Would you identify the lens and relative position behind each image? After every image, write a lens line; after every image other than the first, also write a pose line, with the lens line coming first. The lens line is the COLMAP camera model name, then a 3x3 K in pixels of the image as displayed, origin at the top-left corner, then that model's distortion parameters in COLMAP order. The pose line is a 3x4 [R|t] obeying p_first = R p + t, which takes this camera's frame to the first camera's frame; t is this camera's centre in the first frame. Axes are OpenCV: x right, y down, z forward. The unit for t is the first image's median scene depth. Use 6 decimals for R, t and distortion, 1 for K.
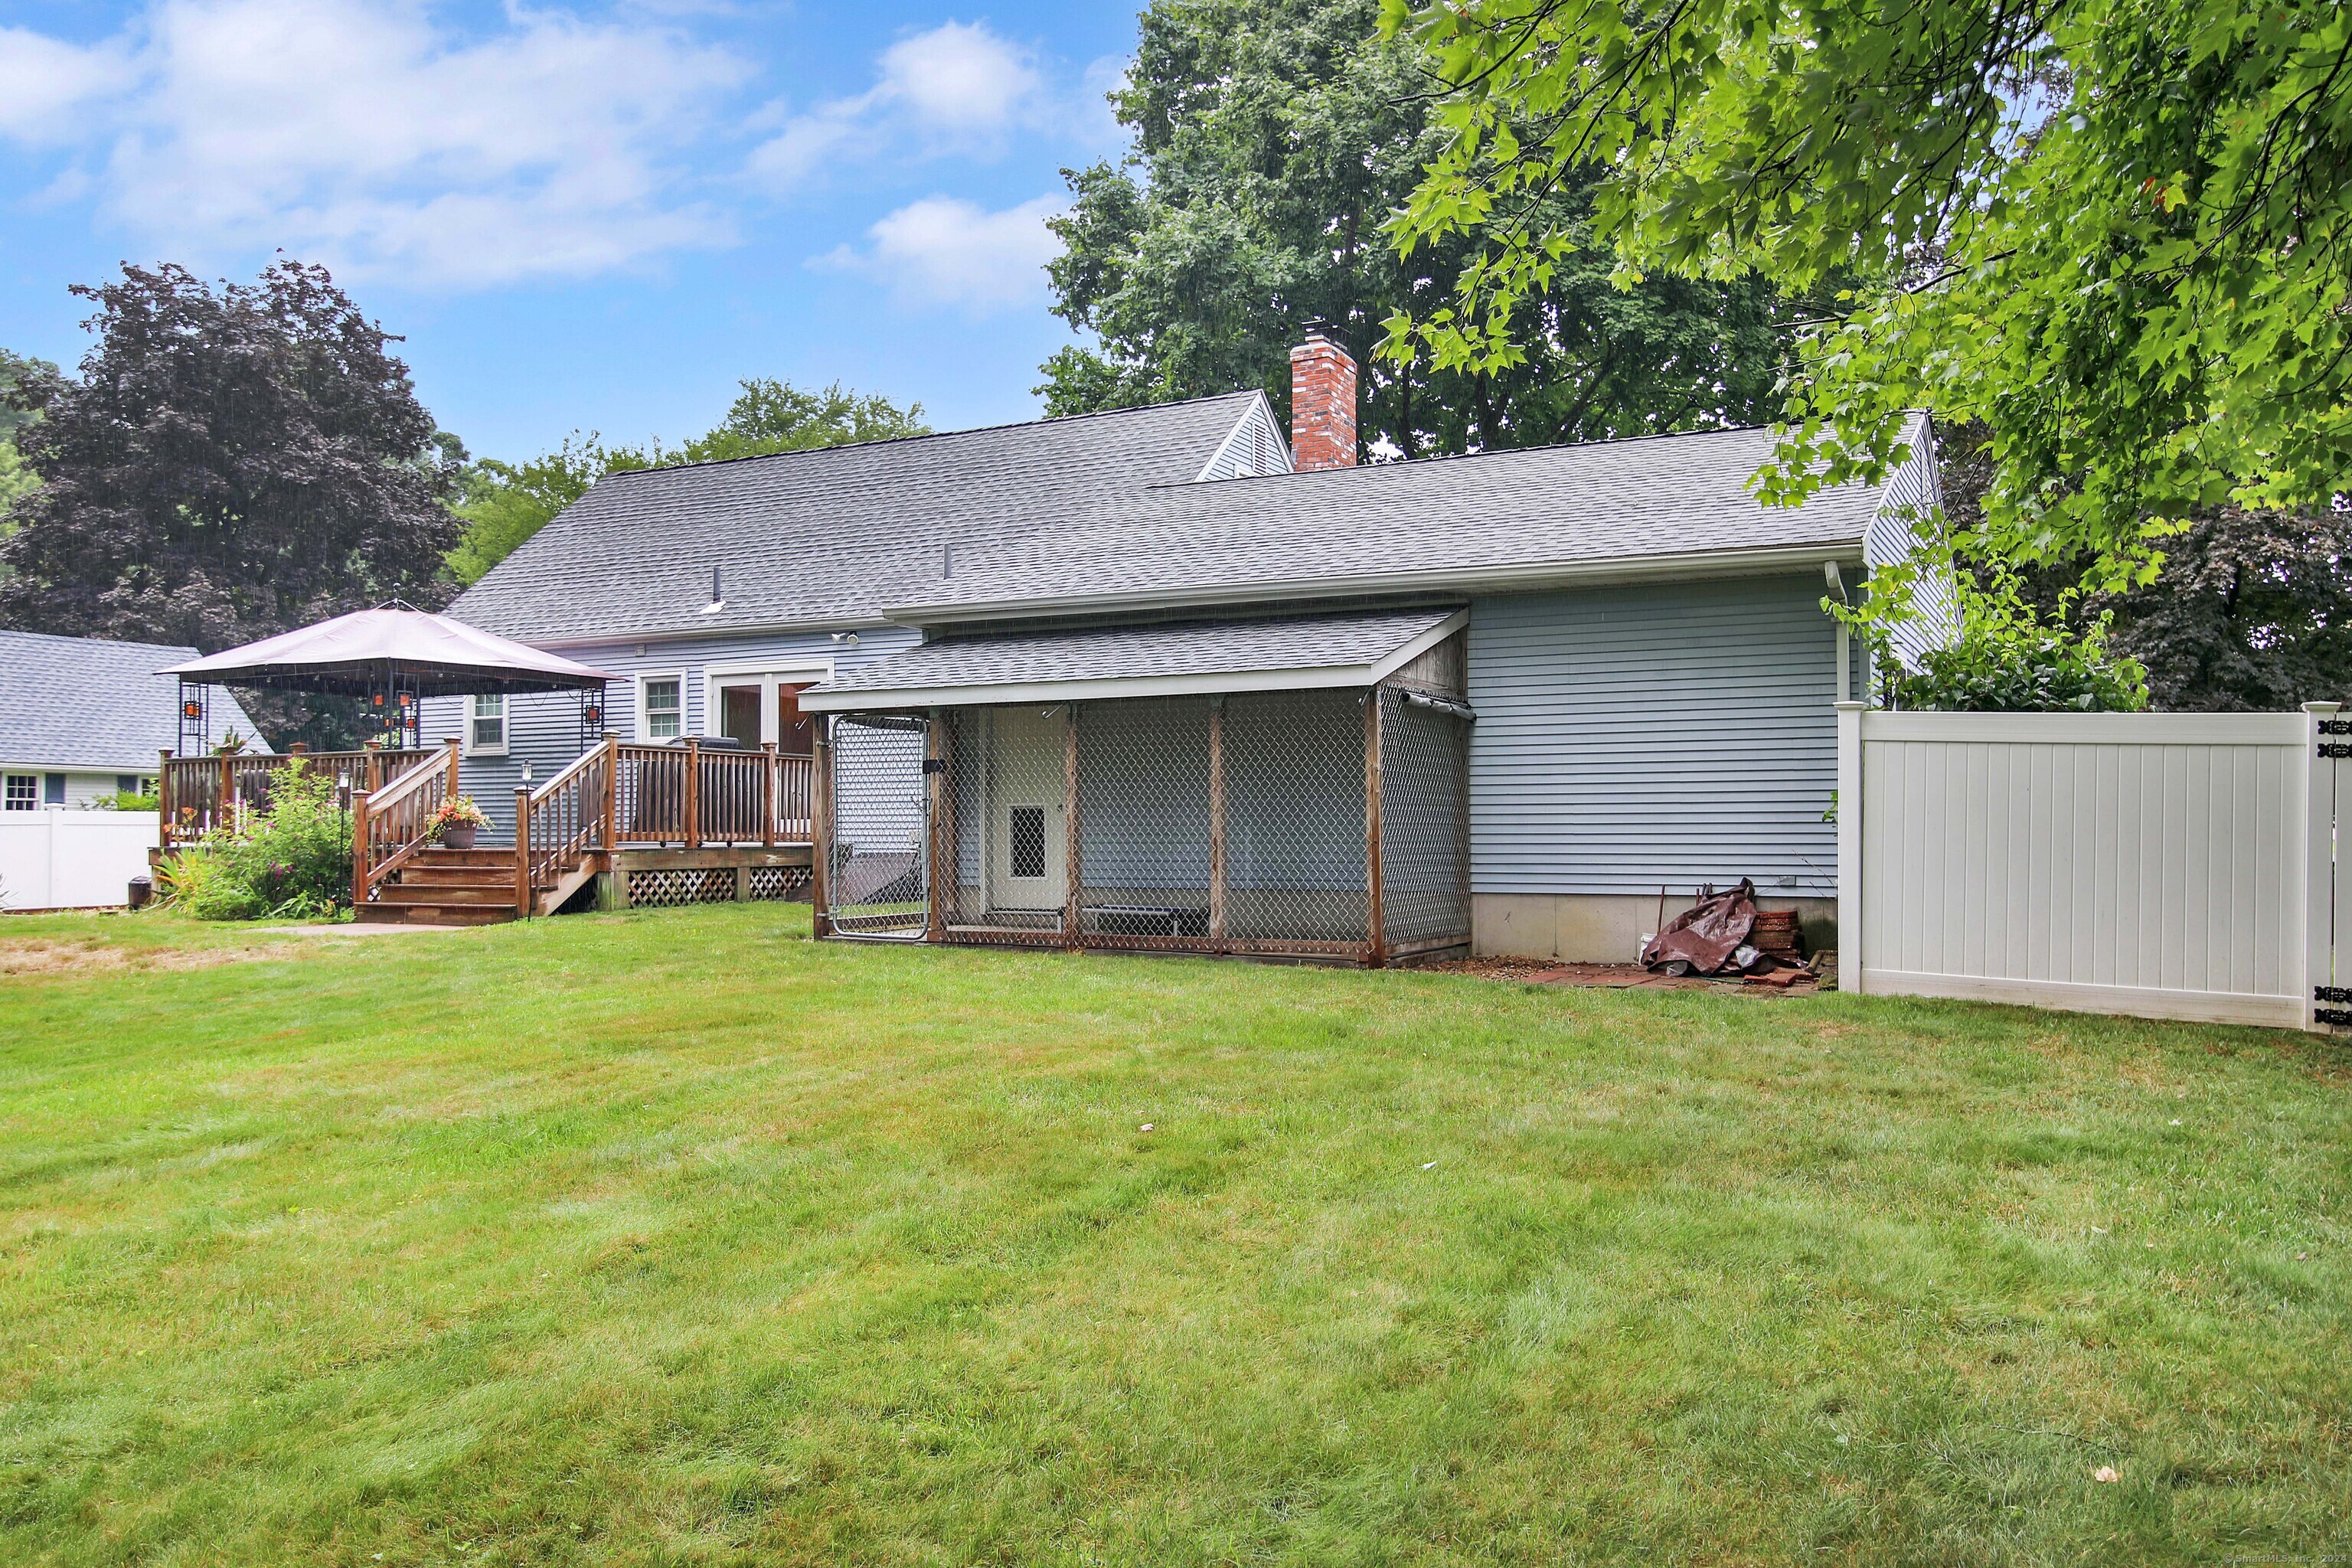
lens RADIAL K [[1828.9, 0, 1171.3], [0, 1828.9, 811.6], [0, 0, 1]] dist [-0.002796, -0.005502]
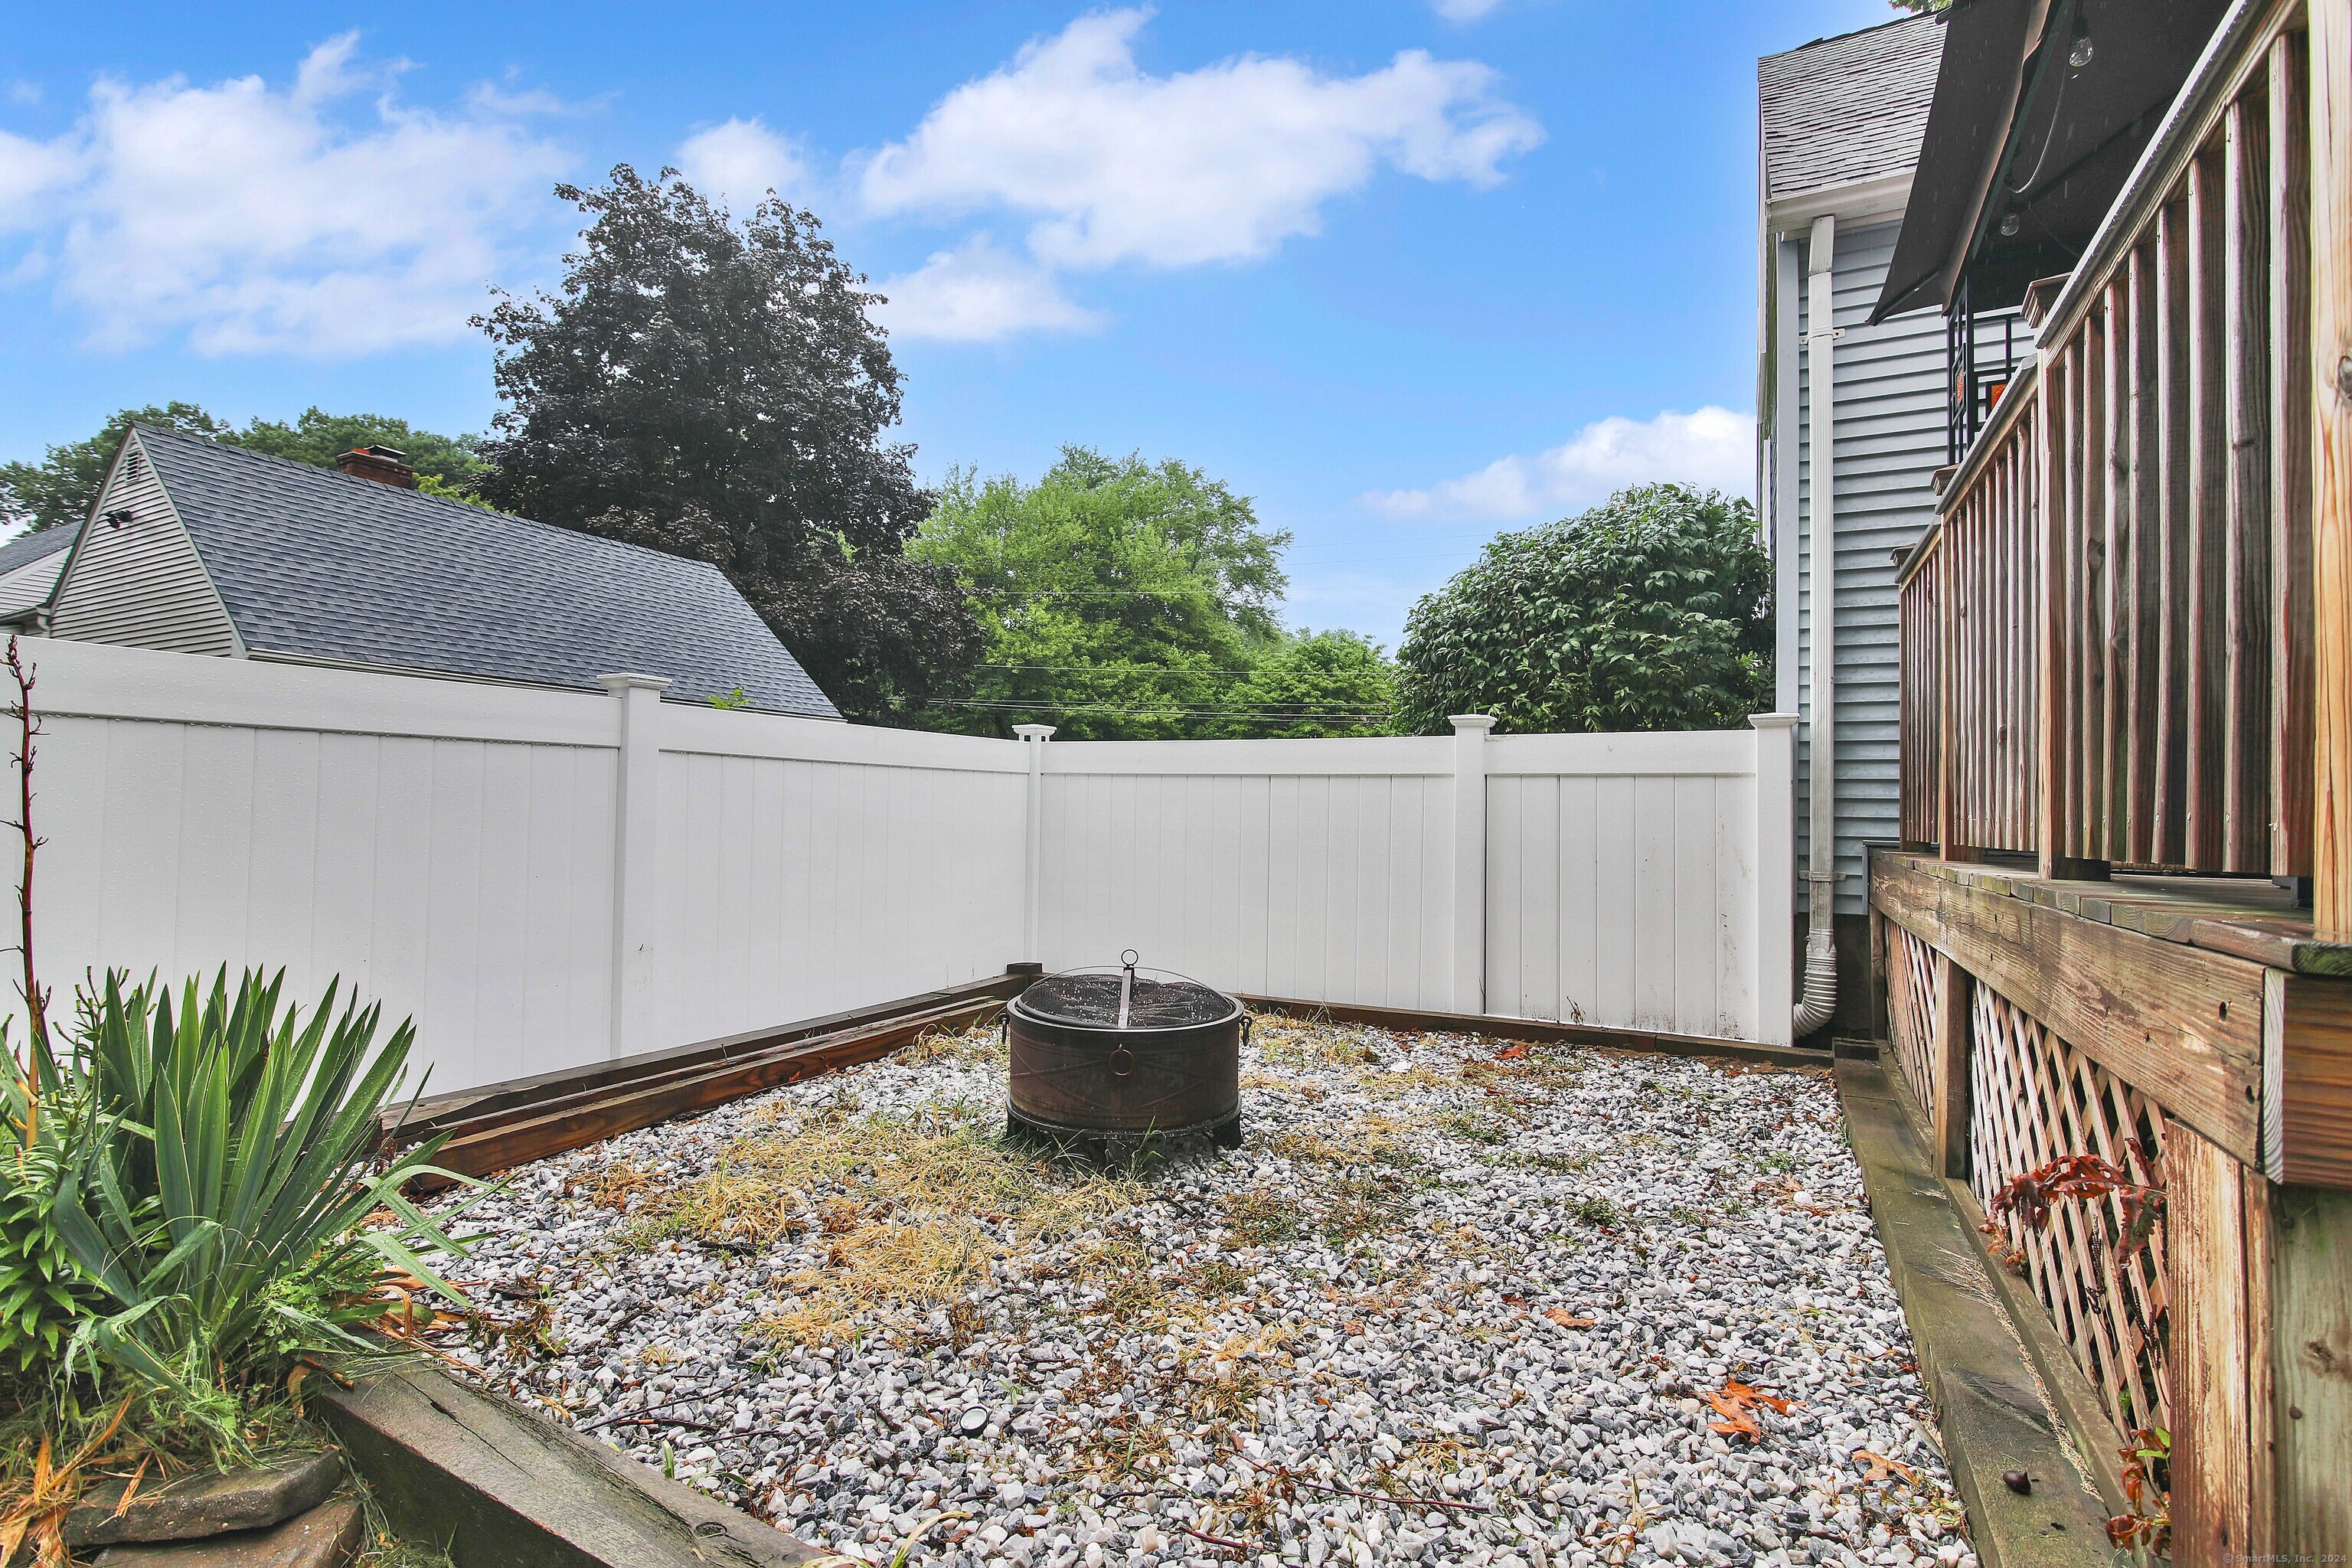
lens RADIAL K [[1114.9, 0, 1198.5], [0, 1114.9, 773.5], [0, 0, 1]] dist [-0.000651, -0.000523]
pose [[0.999199, 0.016668, 0.036392, -0.596378], [-0.016105, 0.999747, -0.015708, 0.011103], [-0.036645, 0.015109, 0.999214, 0.876590]]
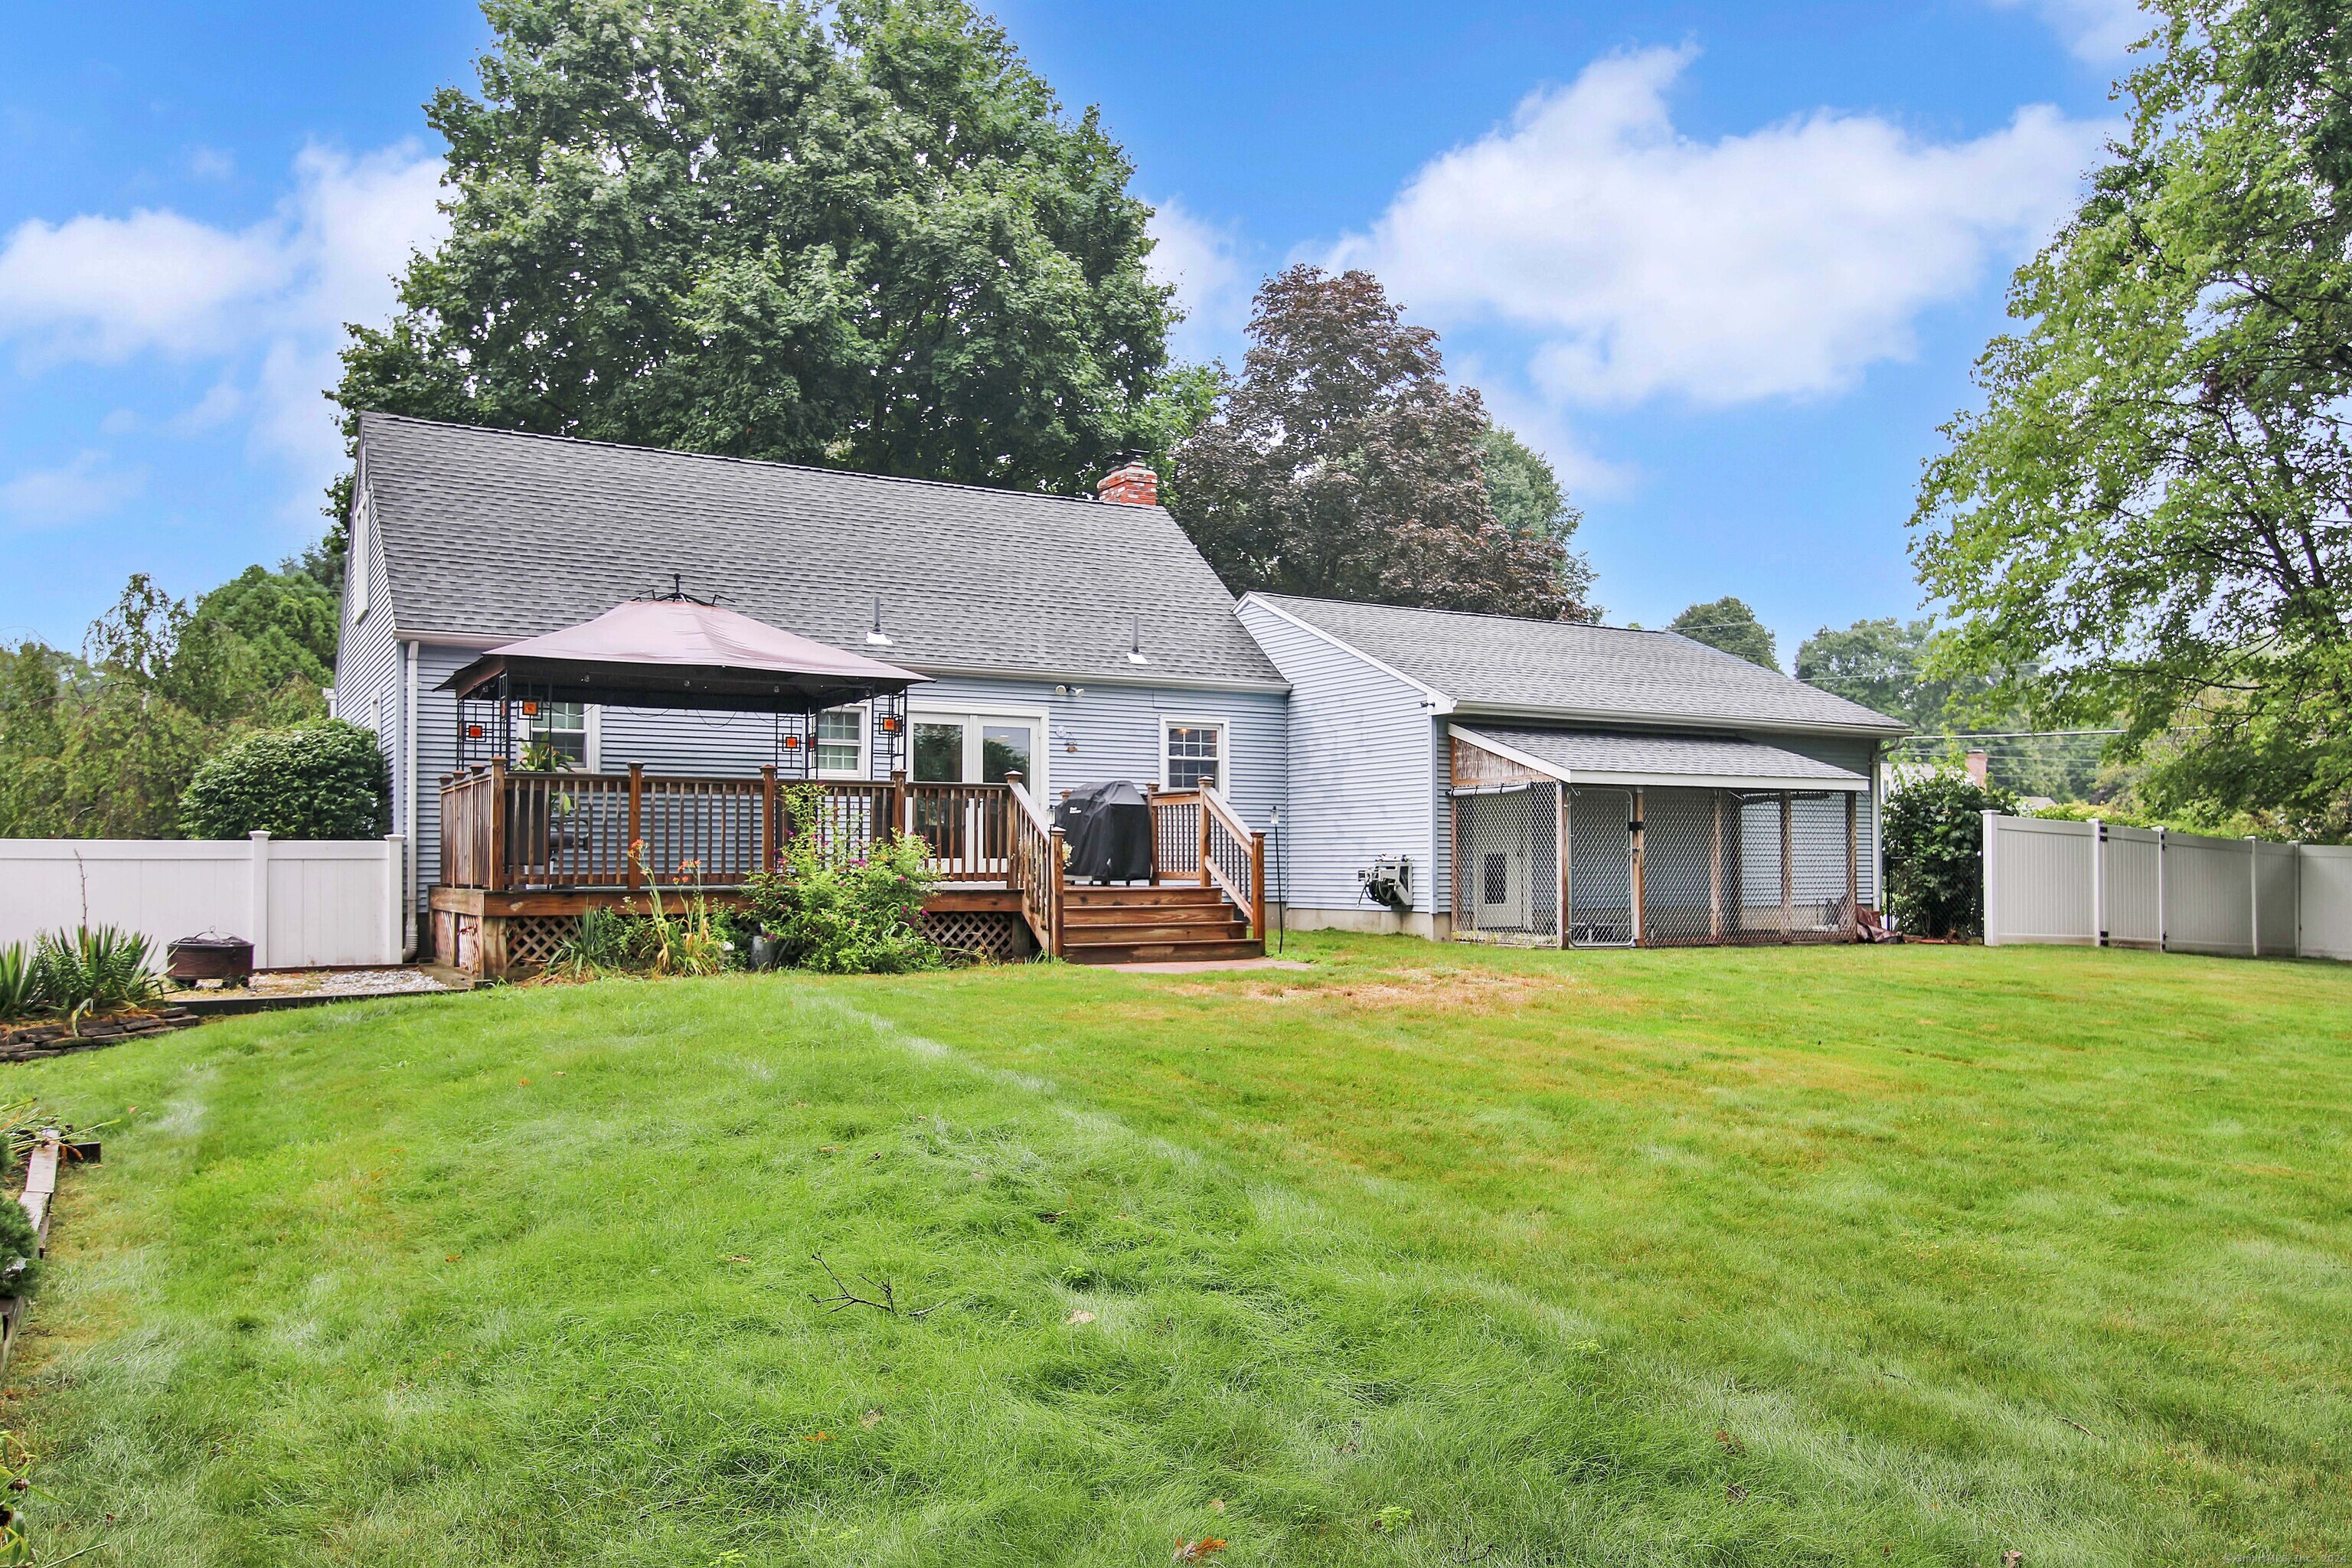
lens RADIAL K [[1820.4, 0, 1182.3], [0, 1820.4, 845.3], [0, 0, 1]] dist [0.000490, 0.001426]
pose [[0.509935, 0.009006, 0.860166, -0.998374], [-0.011733, 0.999925, -0.003514, -0.000470], [-0.860133, -0.008301, 0.510003, 0.364755]]
